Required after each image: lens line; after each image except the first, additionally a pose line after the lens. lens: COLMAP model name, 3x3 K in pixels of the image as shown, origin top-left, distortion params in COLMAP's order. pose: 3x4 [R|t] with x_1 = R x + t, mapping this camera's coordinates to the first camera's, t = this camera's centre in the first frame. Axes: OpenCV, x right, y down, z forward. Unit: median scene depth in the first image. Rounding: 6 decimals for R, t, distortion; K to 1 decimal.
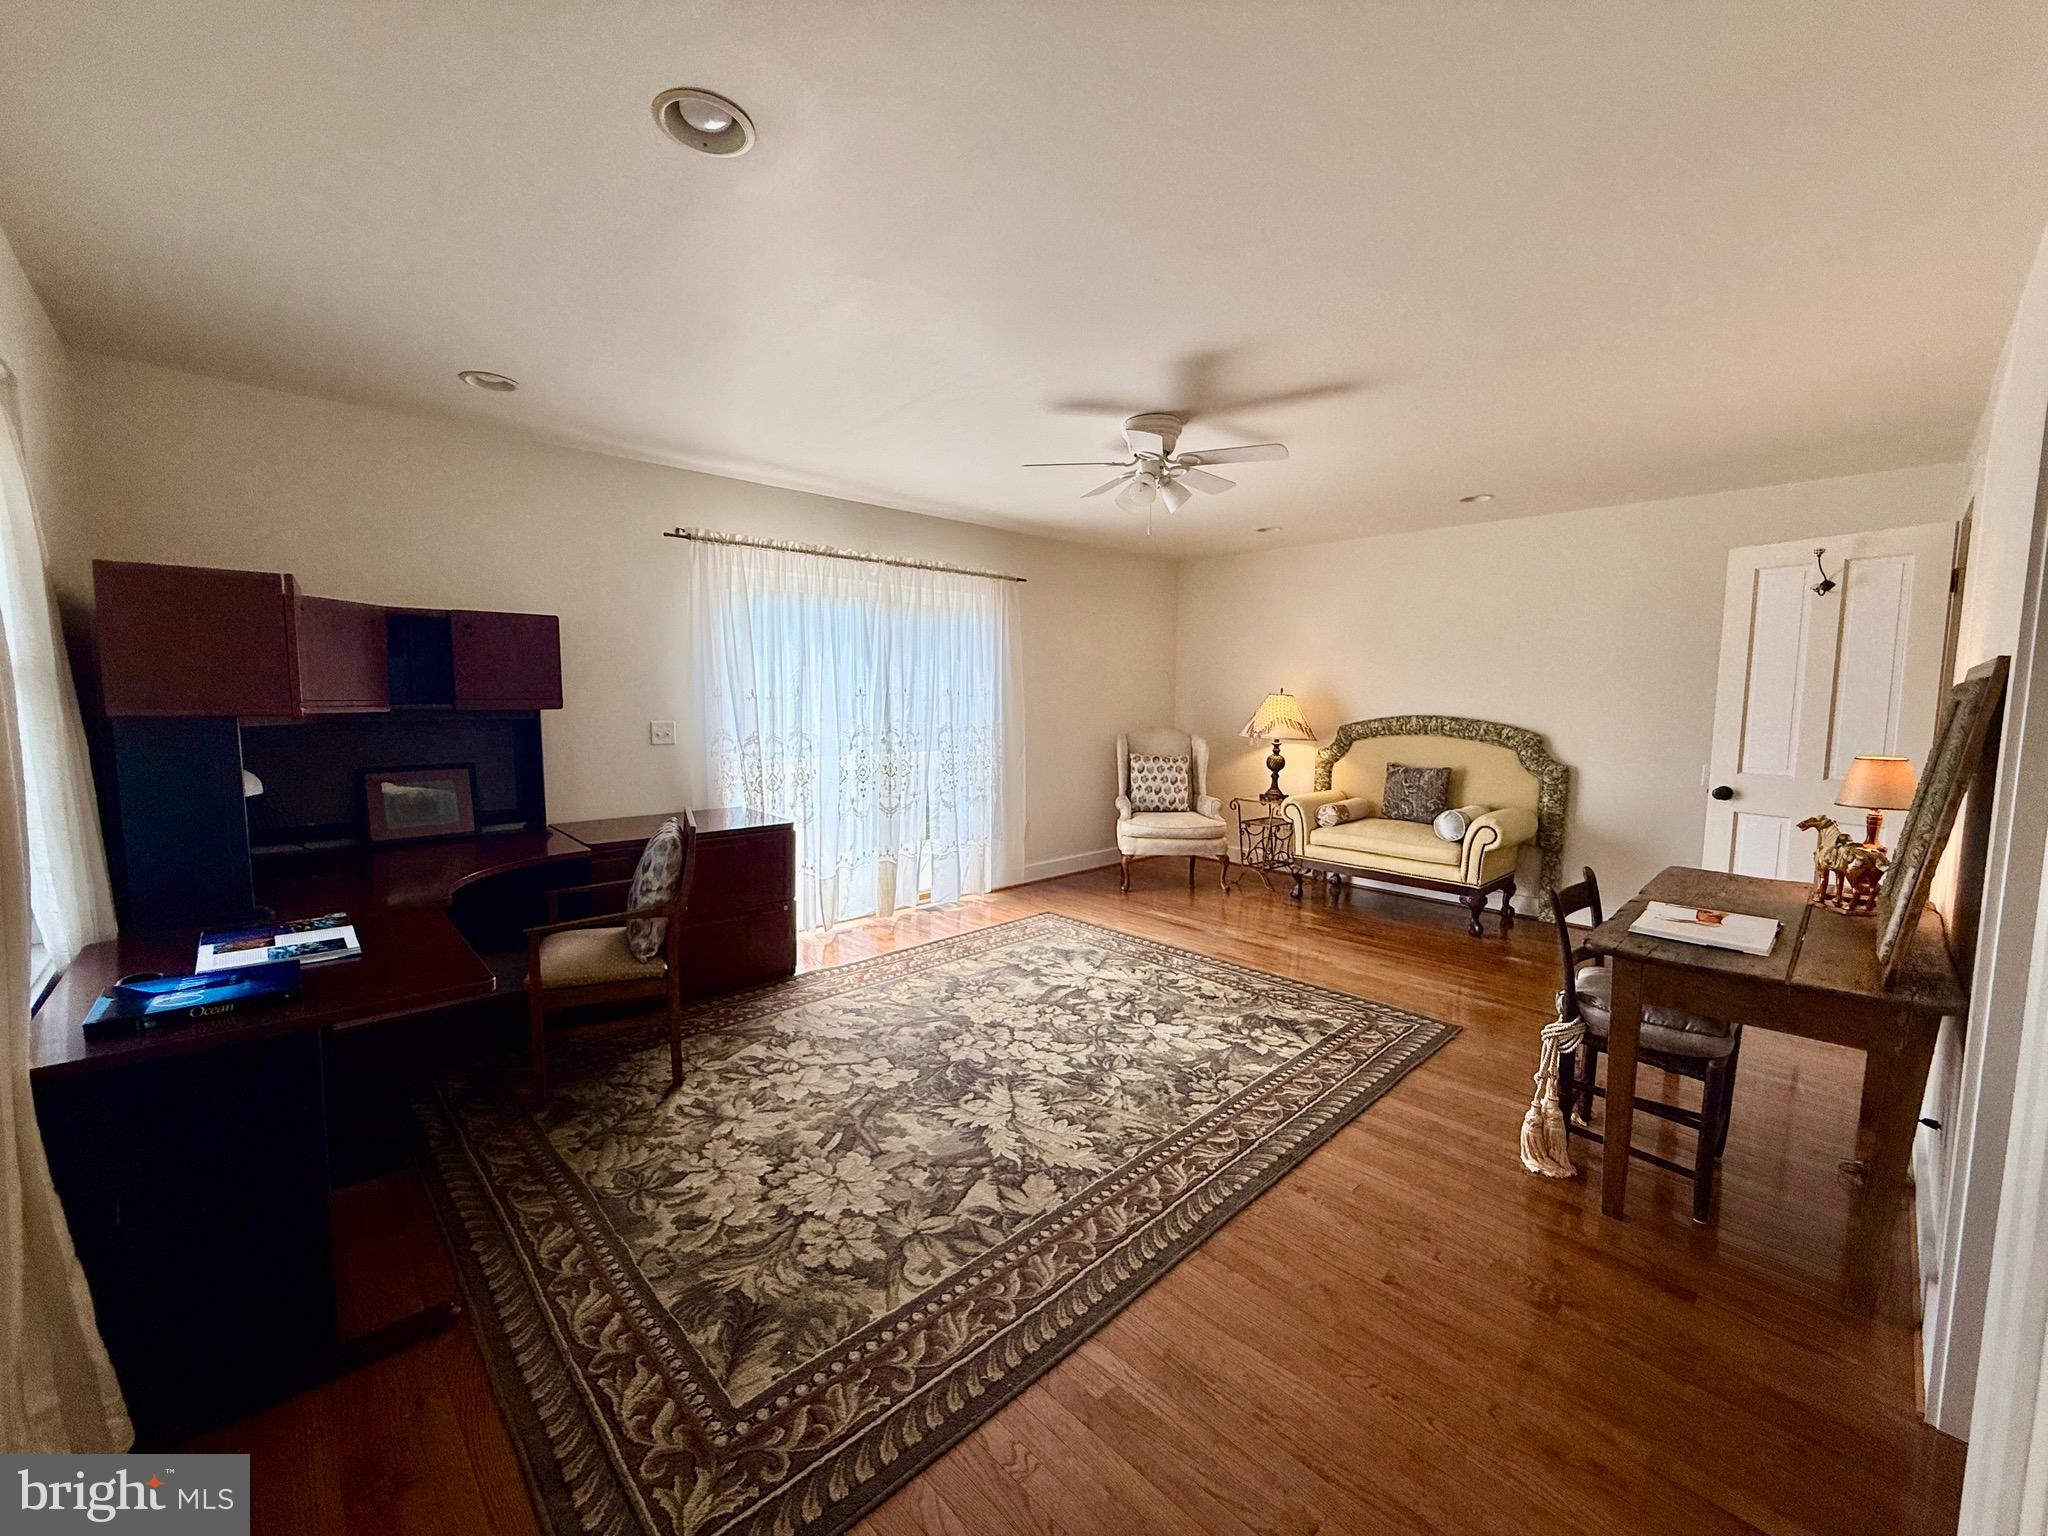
lens RADIAL K [[817.3, 0, 1024.7], [0, 817.3, 772.4], [0, 0, 1]] dist [-0.002126, 0.000183]
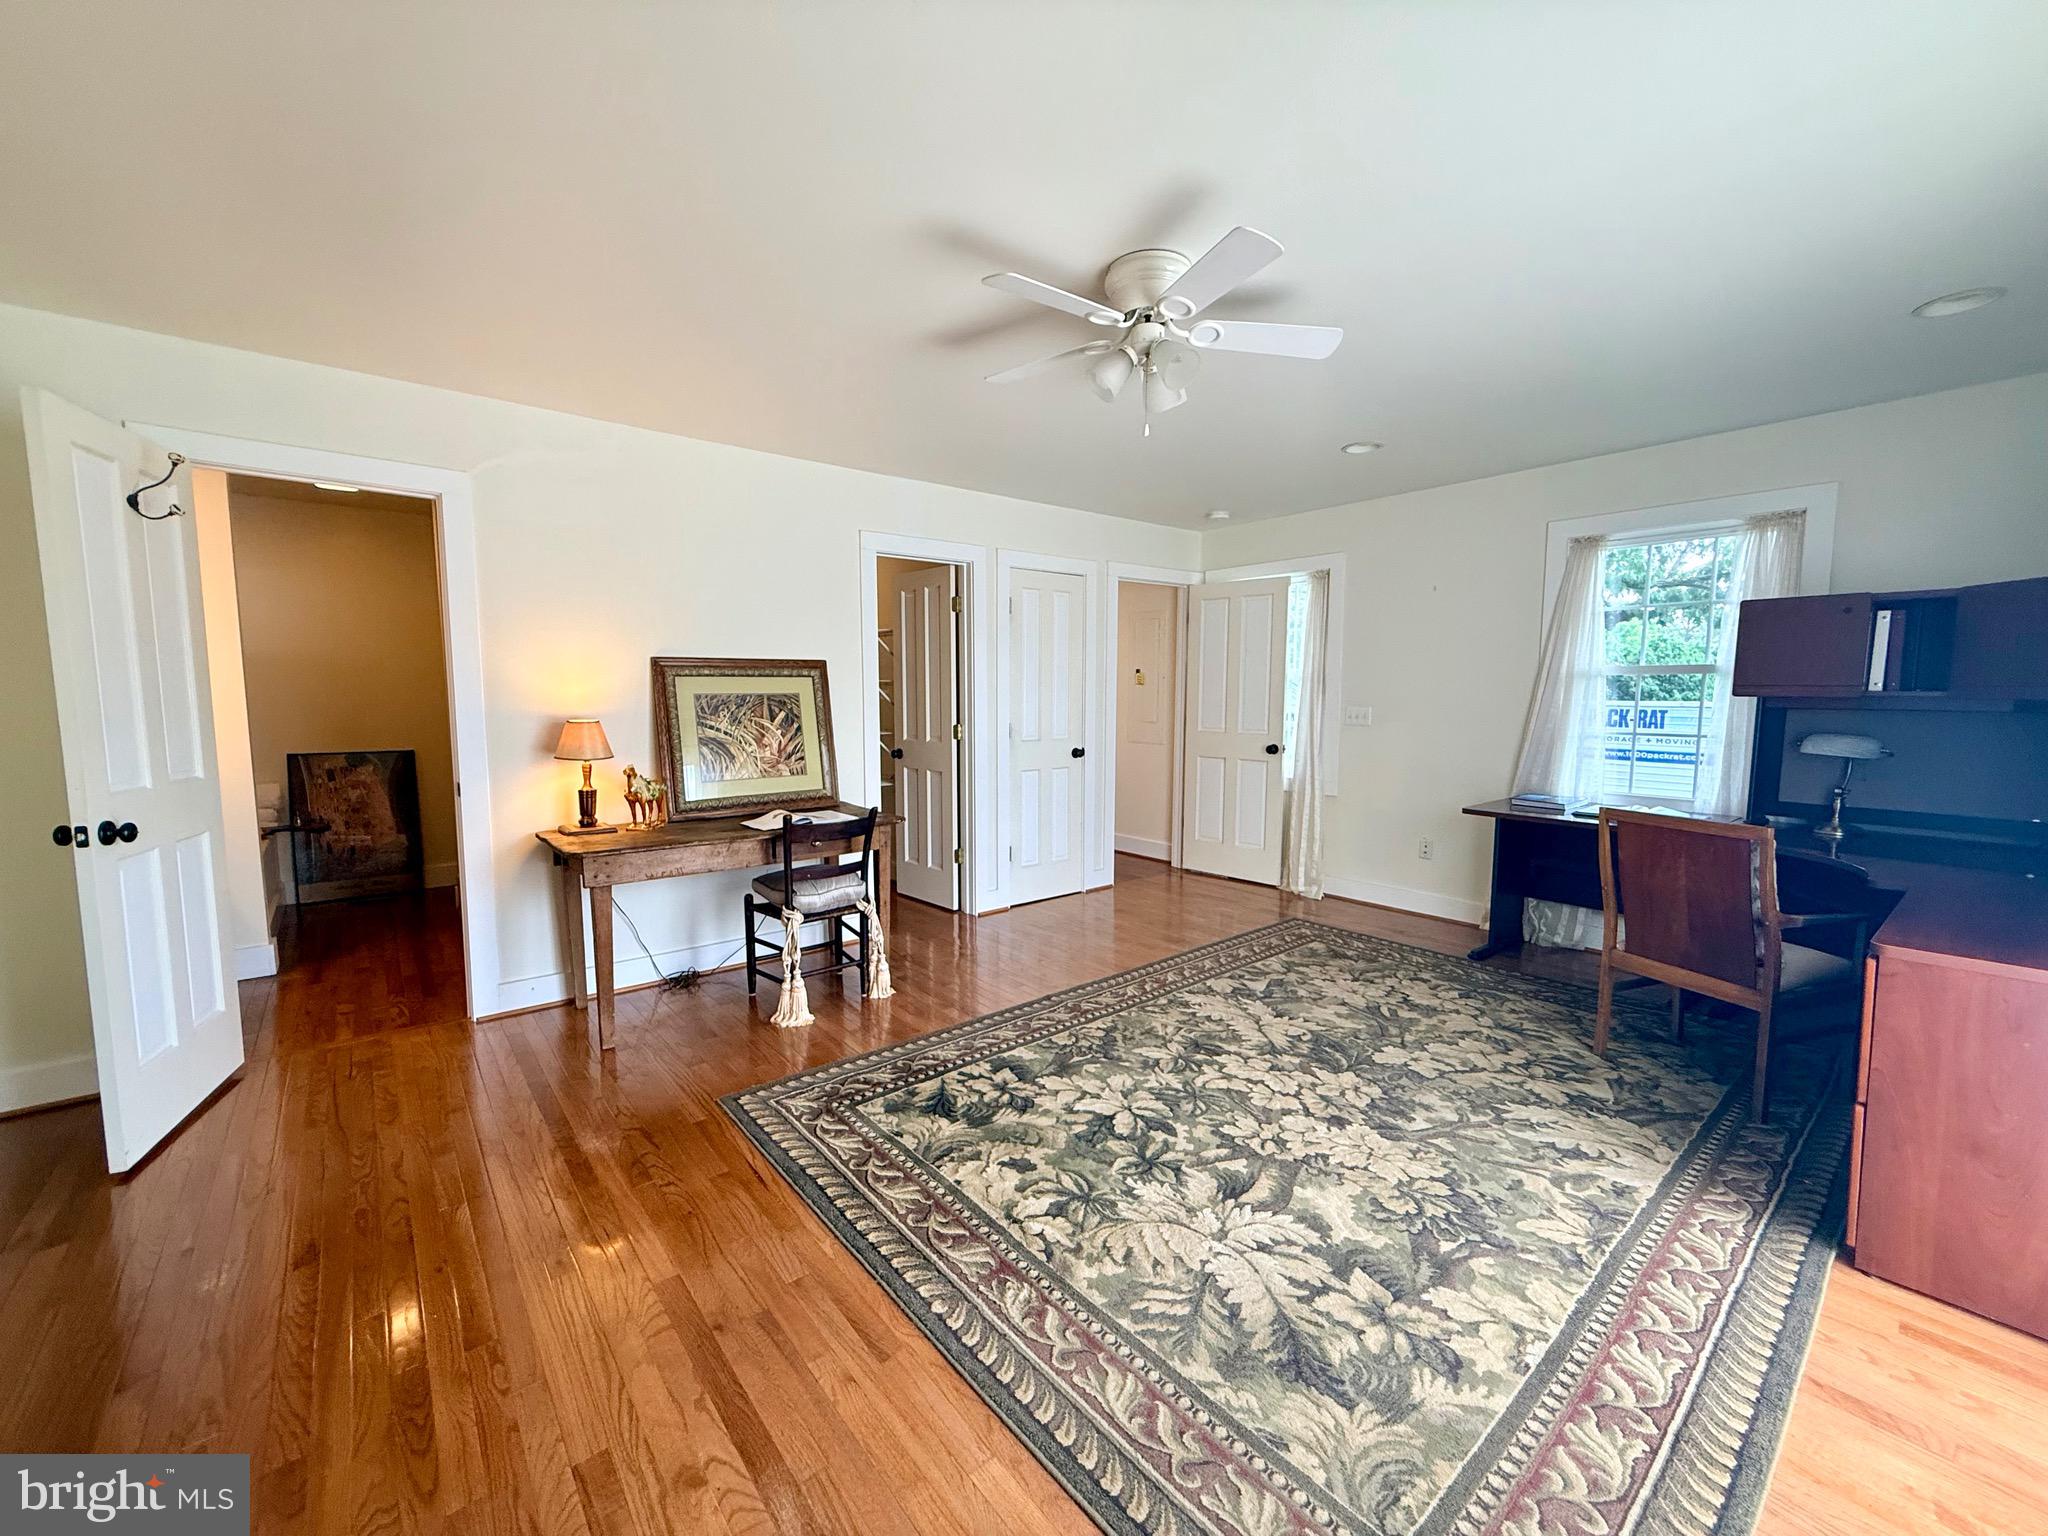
lens RADIAL K [[817.3, 0, 1027.6], [0, 817.3, 765.3], [0, 0, 1]] dist [-0.002126, 0.000183]
pose [[-0.997188, -0.015473, 0.073320, 0.213143], [-0.001262, 0.981779, 0.190020, -0.161924], [-0.074925, 0.189393, -0.979039, 1.870286]]
